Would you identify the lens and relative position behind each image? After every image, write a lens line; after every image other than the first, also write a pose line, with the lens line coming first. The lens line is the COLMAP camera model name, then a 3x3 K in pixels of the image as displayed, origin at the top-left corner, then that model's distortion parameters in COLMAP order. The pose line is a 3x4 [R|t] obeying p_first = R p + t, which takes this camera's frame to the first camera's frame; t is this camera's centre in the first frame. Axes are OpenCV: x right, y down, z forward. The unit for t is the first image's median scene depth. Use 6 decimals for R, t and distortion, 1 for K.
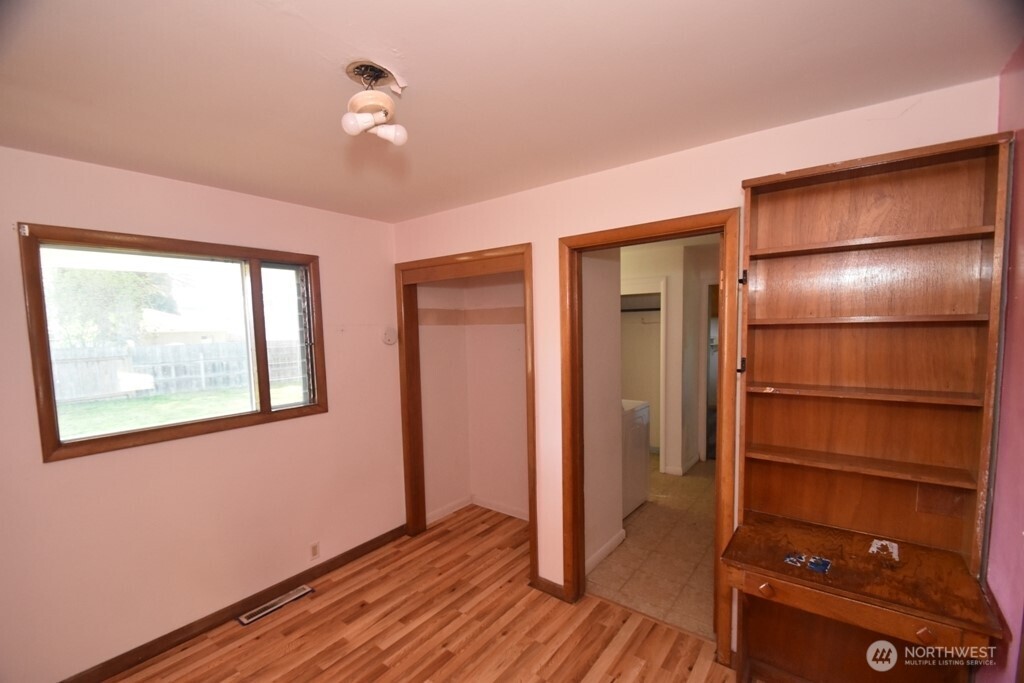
lens RADIAL K [[446.3, 0, 502.0], [0, 446.3, 364.1], [0, 0, 1]] dist [0.011289, -0.015975]
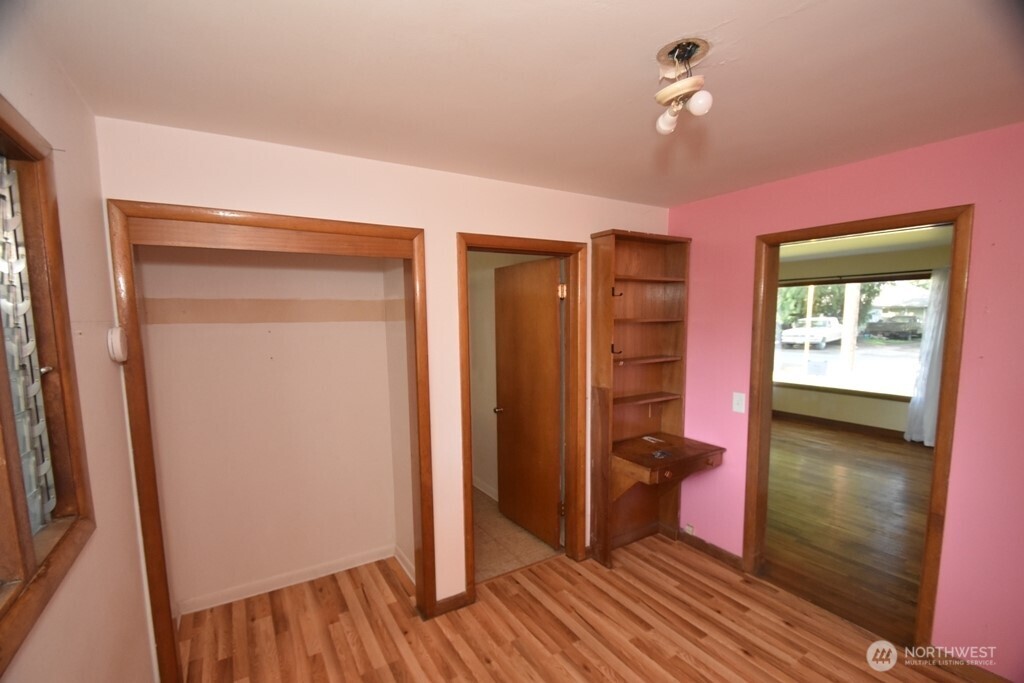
lens RADIAL K [[446.3, 0, 502.0], [0, 446.3, 364.1], [0, 0, 1]] dist [0.011289, -0.015975]
pose [[0.356275, -0.077187, 0.931188, -0.791815], [0.086199, 0.995047, 0.049500, -0.041518], [-0.930397, 0.062632, 0.361164, 0.612786]]
